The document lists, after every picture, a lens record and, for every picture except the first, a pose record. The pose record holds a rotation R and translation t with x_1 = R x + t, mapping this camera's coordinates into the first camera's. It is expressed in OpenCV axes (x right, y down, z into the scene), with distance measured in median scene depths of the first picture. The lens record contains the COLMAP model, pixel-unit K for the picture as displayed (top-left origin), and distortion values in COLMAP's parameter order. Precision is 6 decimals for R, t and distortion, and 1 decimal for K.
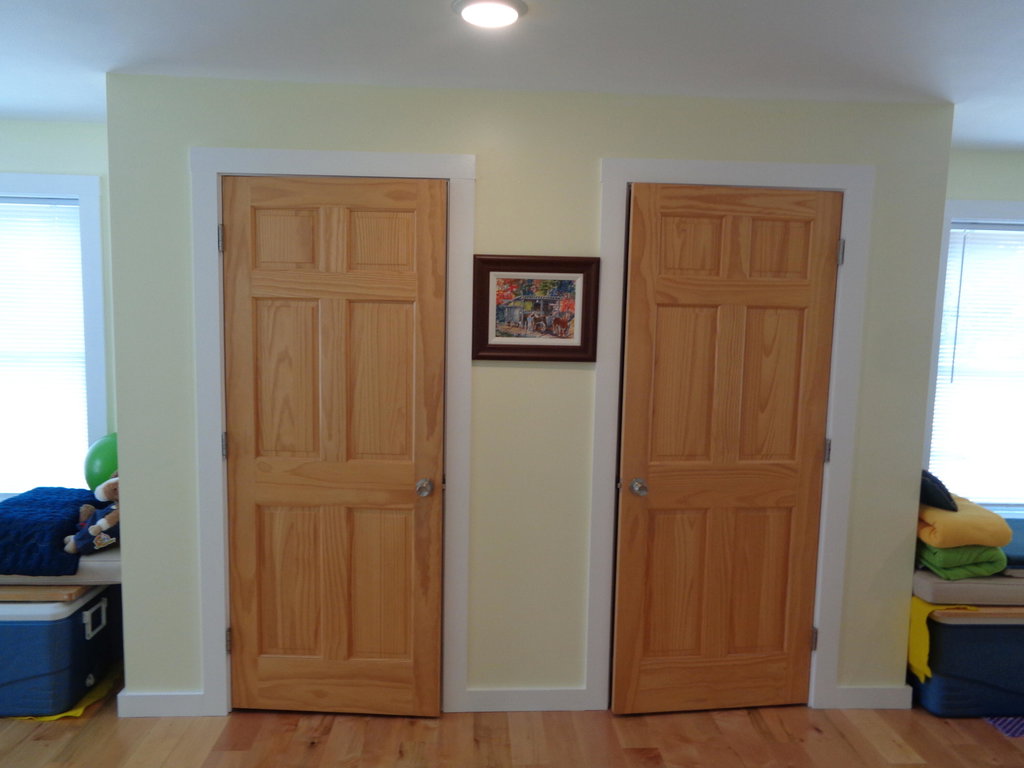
lens RADIAL K [[772.2, 0, 508.8], [0, 772.2, 382.6], [0, 0, 1]] dist [0.011159, 0.000027]
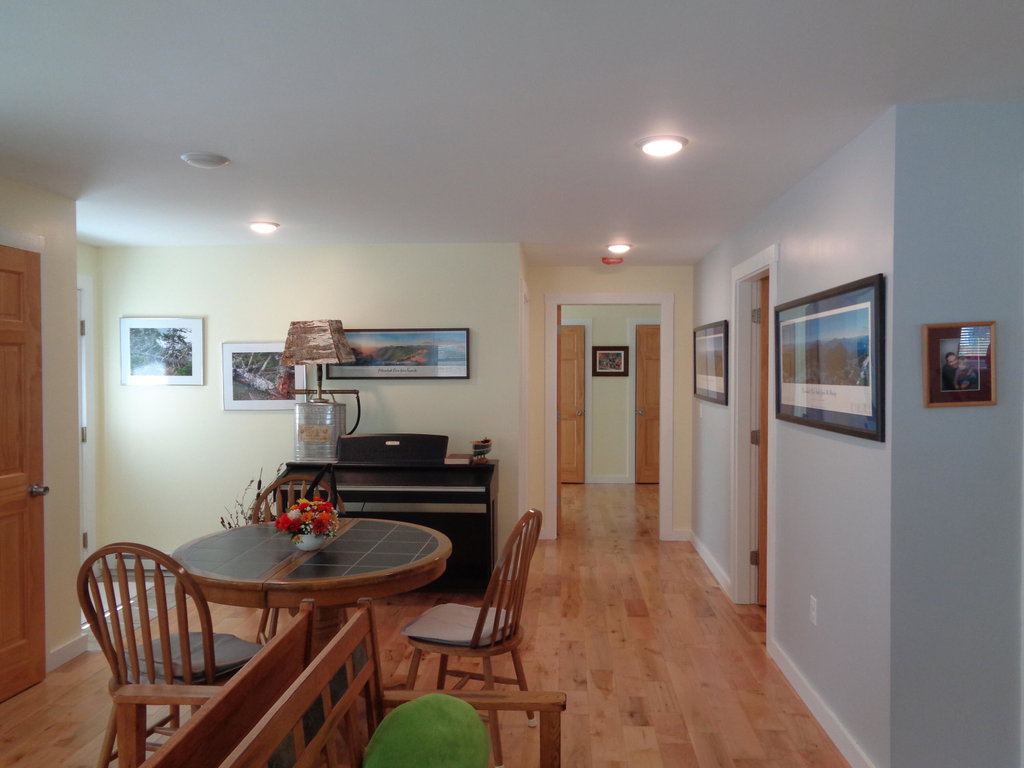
lens RADIAL K [[772.2, 0, 513.0], [0, 772.2, 379.1], [0, 0, 1]] dist [0.011159, 0.000027]
pose [[0.984934, -0.020173, -0.171747, 0.197792], [0.003264, 0.995164, -0.098174, 0.321622], [0.172897, 0.096134, 0.980237, -2.455468]]
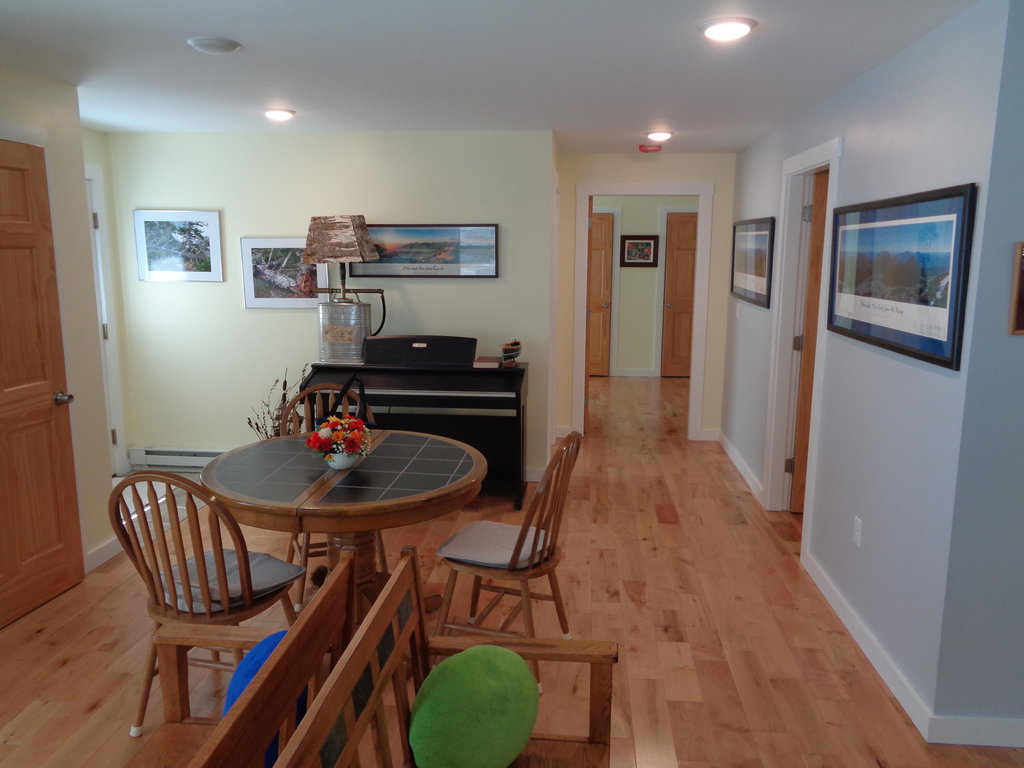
lens RADIAL K [[772.2, 0, 510.2], [0, 772.2, 375.2], [0, 0, 1]] dist [0.011159, 0.000027]
pose [[0.980304, 0.015884, -0.196853, 0.153508], [-0.005517, 0.998574, 0.053101, 0.264253], [0.197416, -0.050969, 0.978994, -2.395145]]
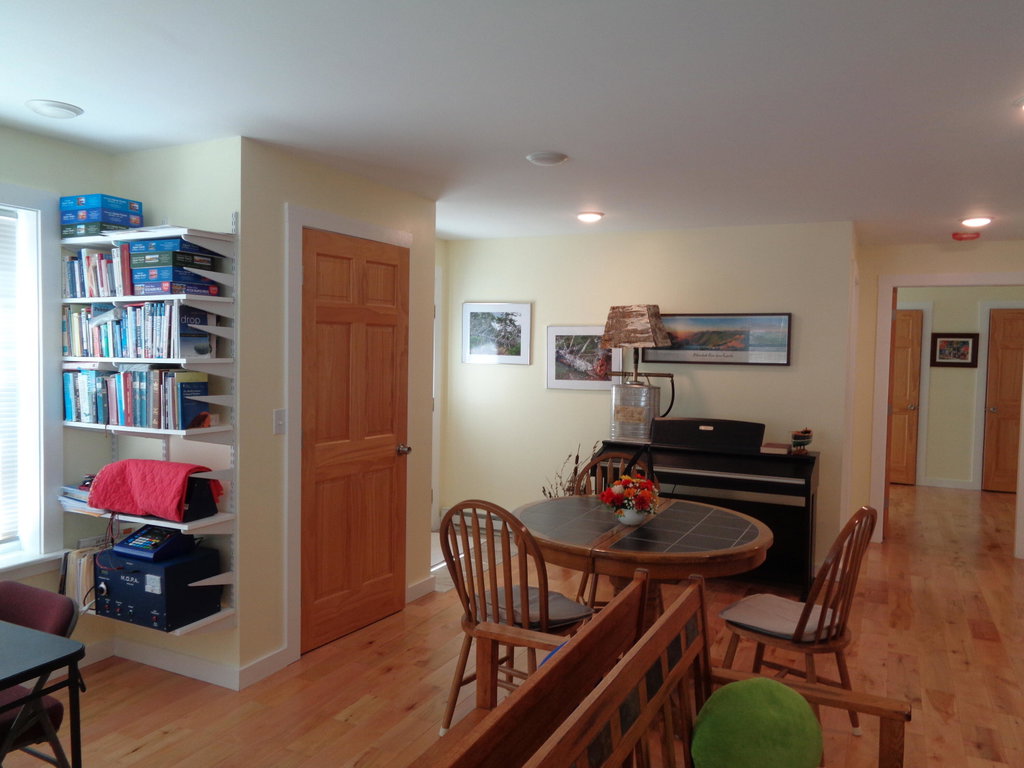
lens RADIAL K [[772.2, 0, 510.7], [0, 772.2, 378.9], [0, 0, 1]] dist [0.011159, 0.000027]
pose [[0.847700, 0.016414, -0.530222, 0.174448], [-0.060579, 0.995978, -0.066019, 0.325281], [0.527006, 0.088084, 0.845284, -2.497086]]
